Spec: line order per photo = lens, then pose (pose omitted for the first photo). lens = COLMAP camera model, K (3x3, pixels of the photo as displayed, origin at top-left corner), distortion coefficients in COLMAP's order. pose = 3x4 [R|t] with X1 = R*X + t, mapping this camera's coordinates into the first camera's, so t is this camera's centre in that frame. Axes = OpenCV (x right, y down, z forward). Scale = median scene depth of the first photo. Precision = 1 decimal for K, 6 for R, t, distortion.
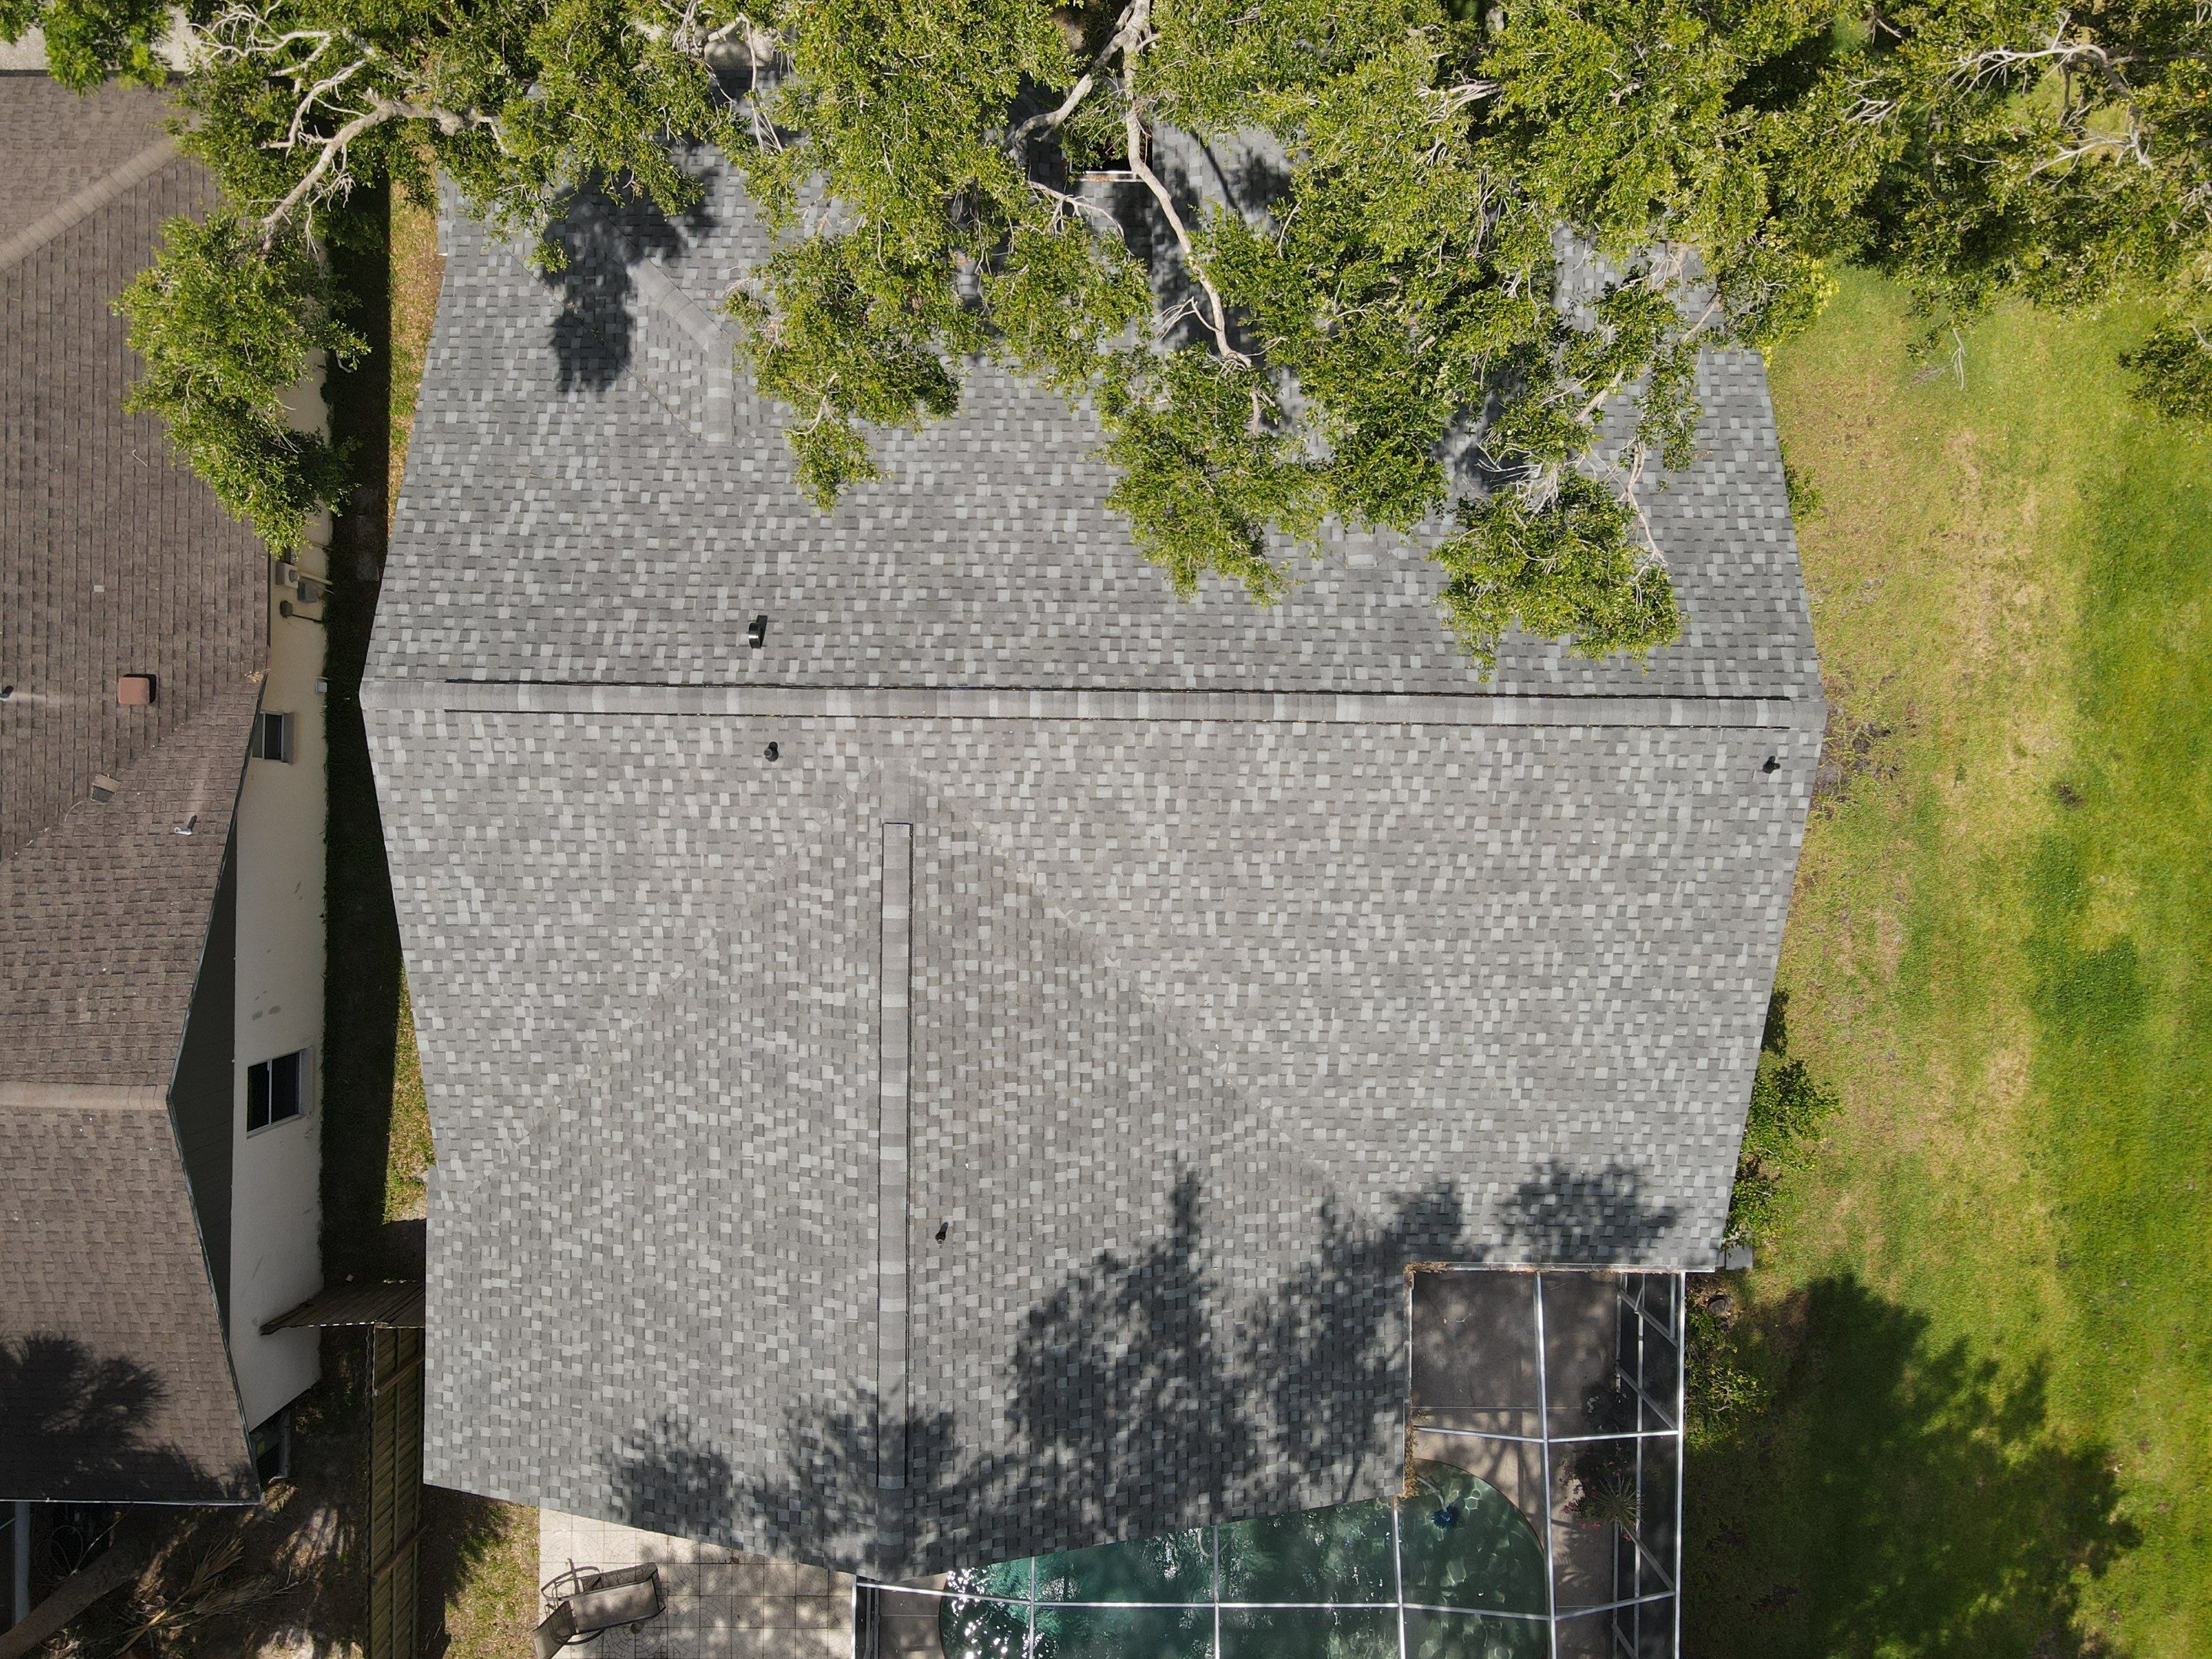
lens RADIAL K [[1620.7, 0, 1094.8], [0, 1620.7, 820.7], [0, 0, 1]] dist [-0.031498, 0.068532]
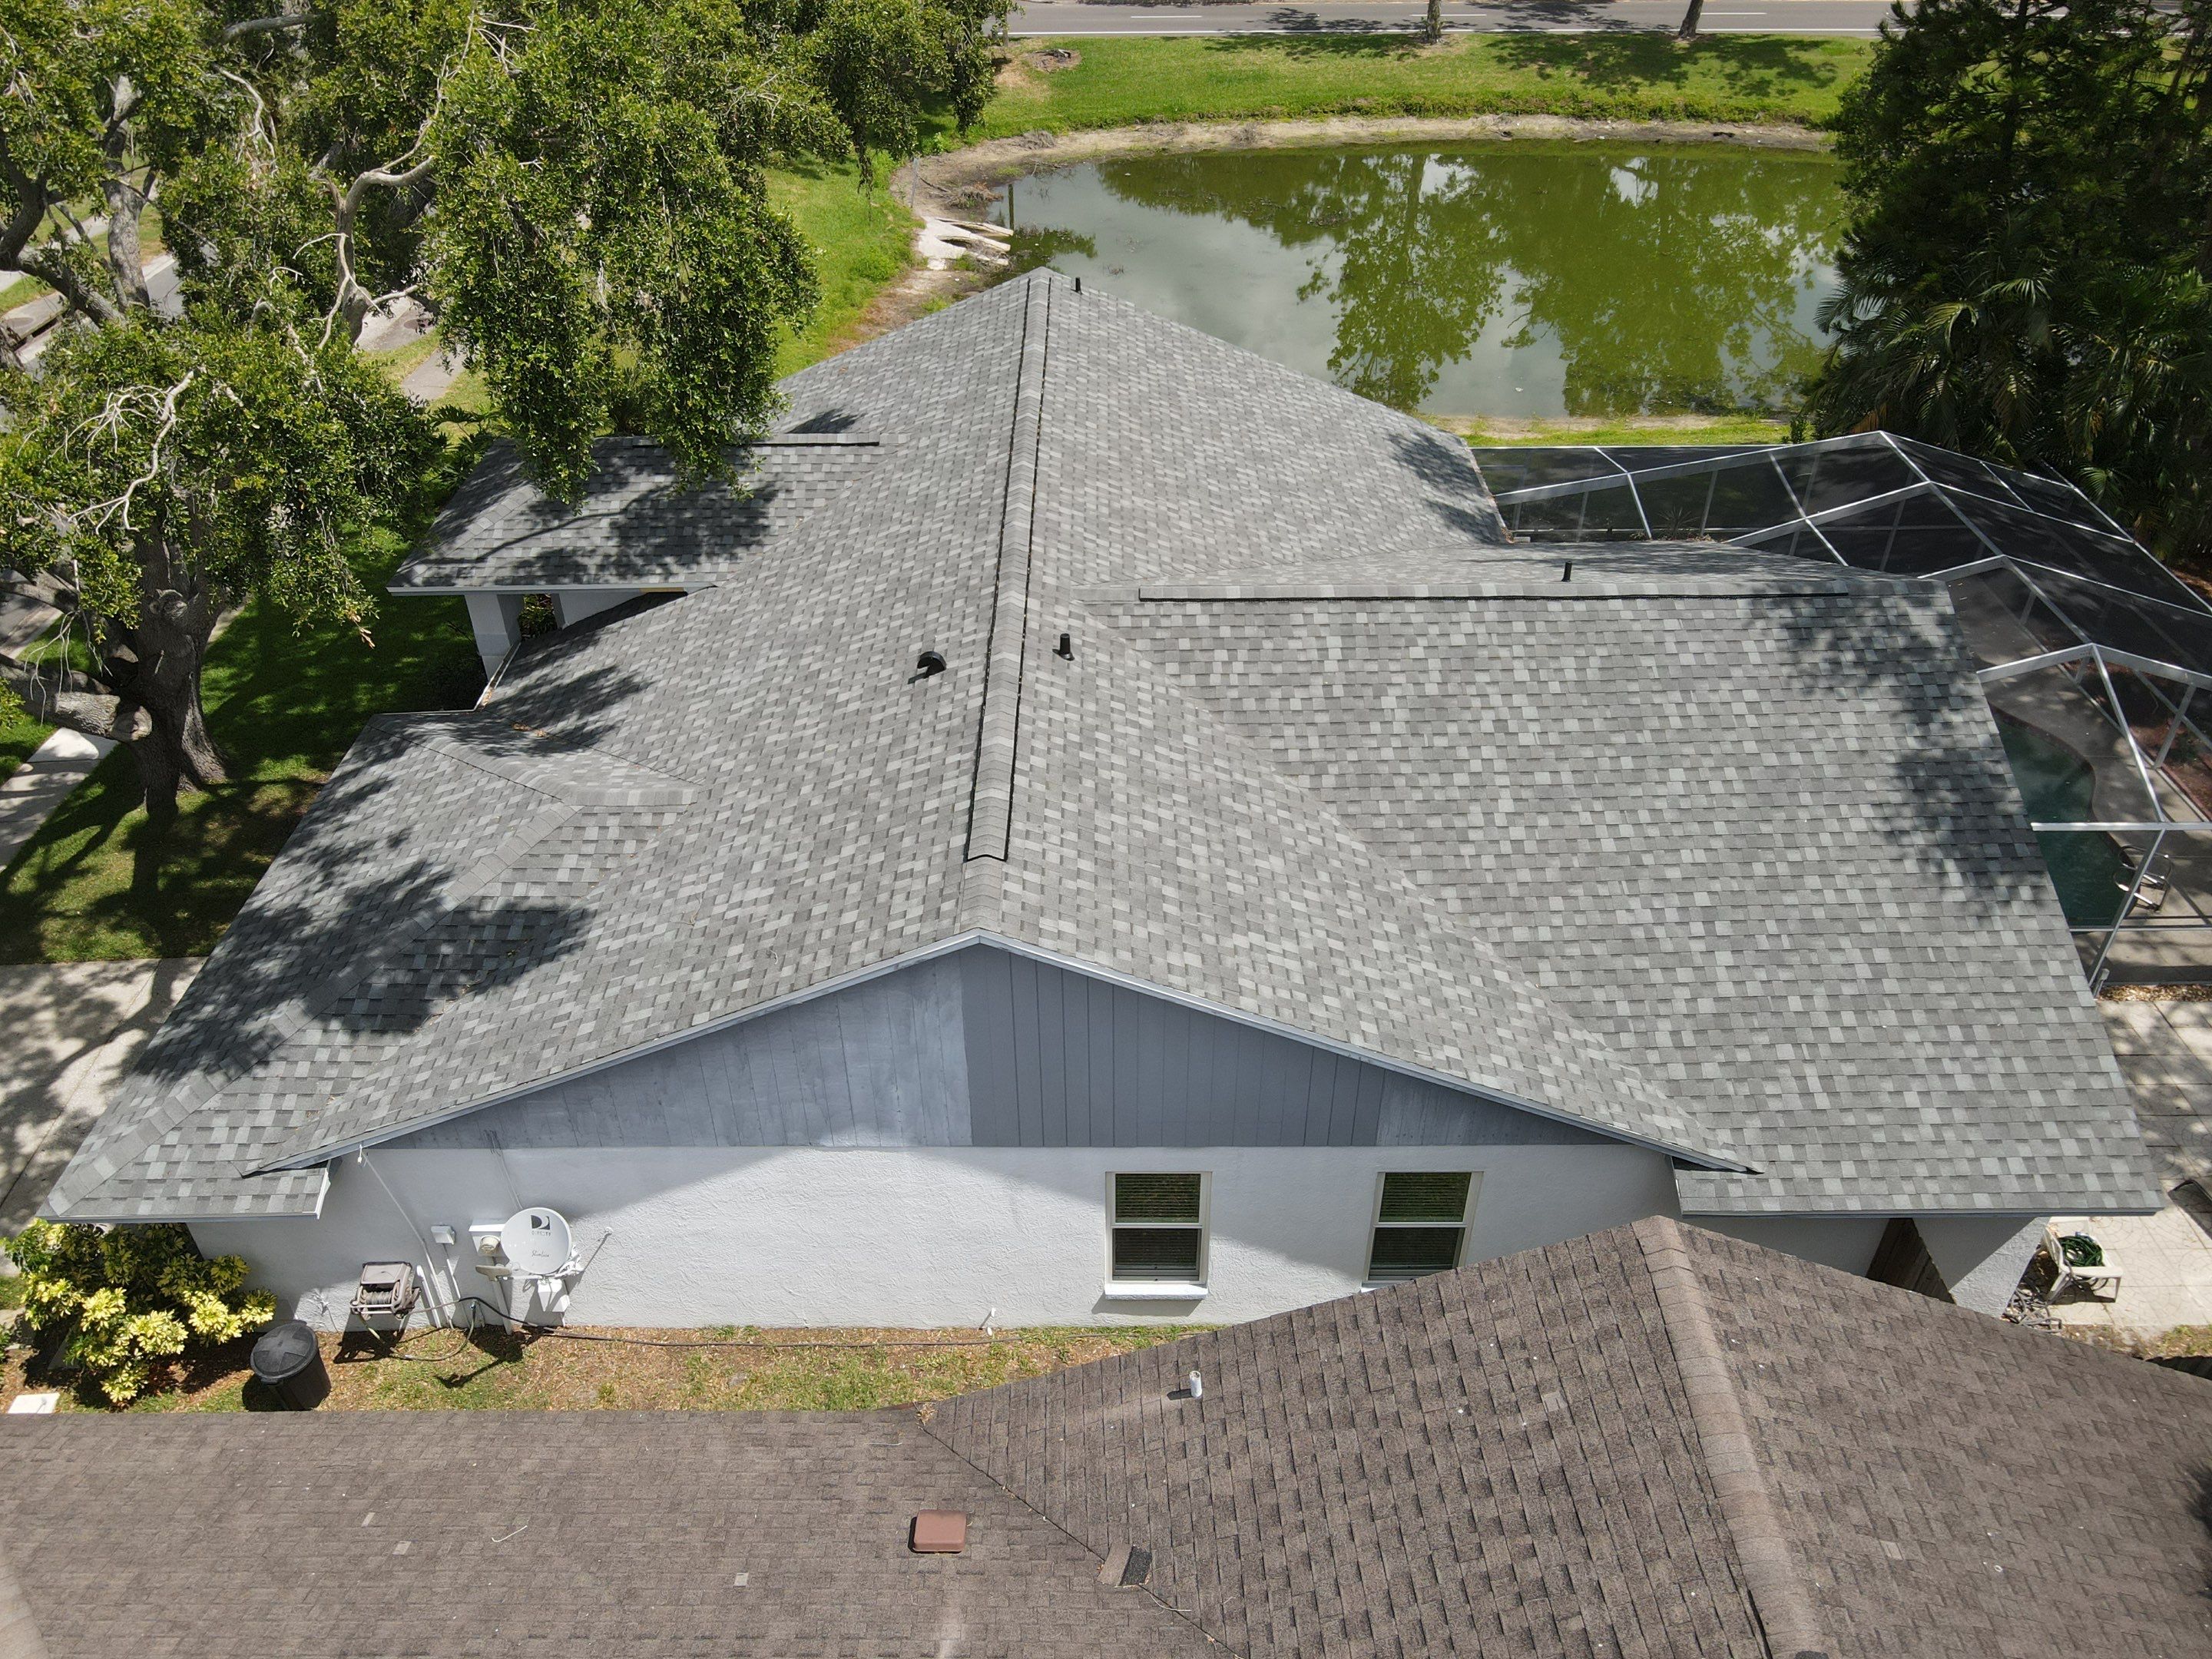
lens RADIAL K [[1620.7, 0, 1082.0], [0, 1620.7, 823.1], [0, 0, 1]] dist [-0.031498, 0.068532]
pose [[-0.005404, -0.592663, 0.805433, -0.929263], [0.999889, -0.014375, -0.003868, -0.029504], [0.013871, 0.805322, 0.592675, 0.523108]]
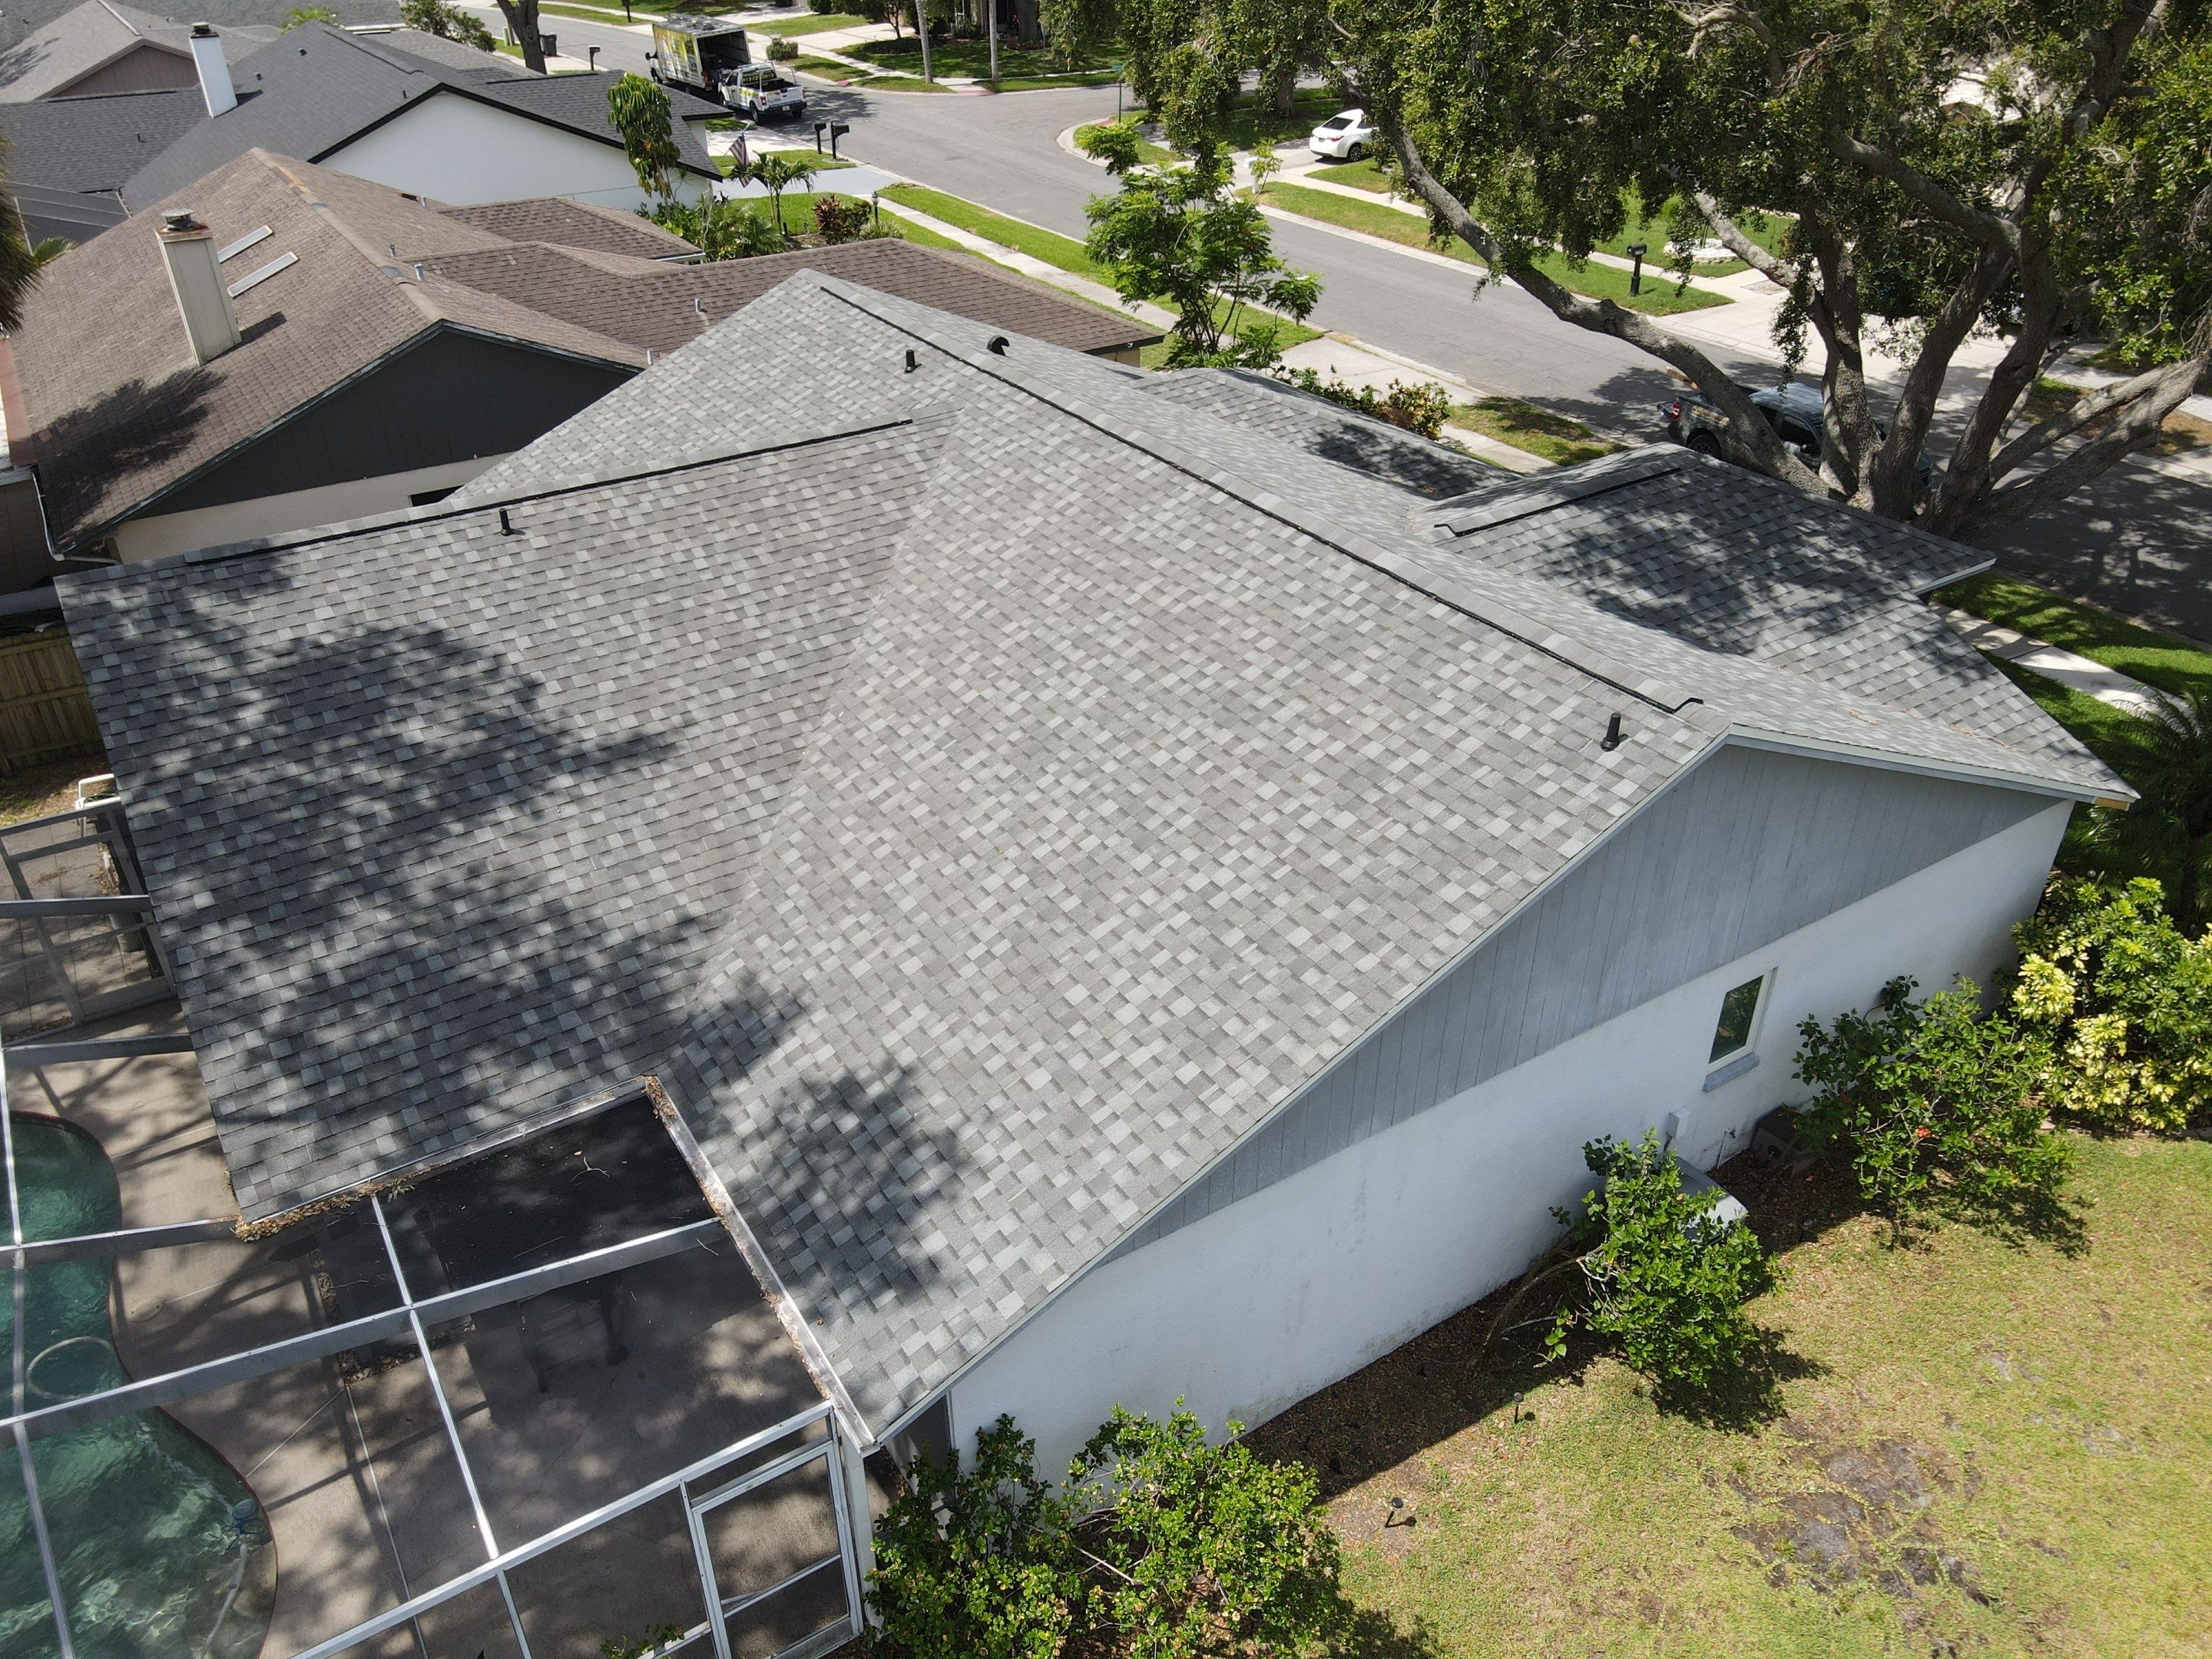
lens RADIAL K [[1620.7, 0, 1091.7], [0, 1620.7, 838.5], [0, 0, 1]] dist [-0.031498, 0.068532]
pose [[0.542214, 0.443661, -0.713561, 0.747604], [-0.840141, 0.299332, -0.452287, 0.422490], [0.012929, 0.844728, 0.535040, 0.657431]]
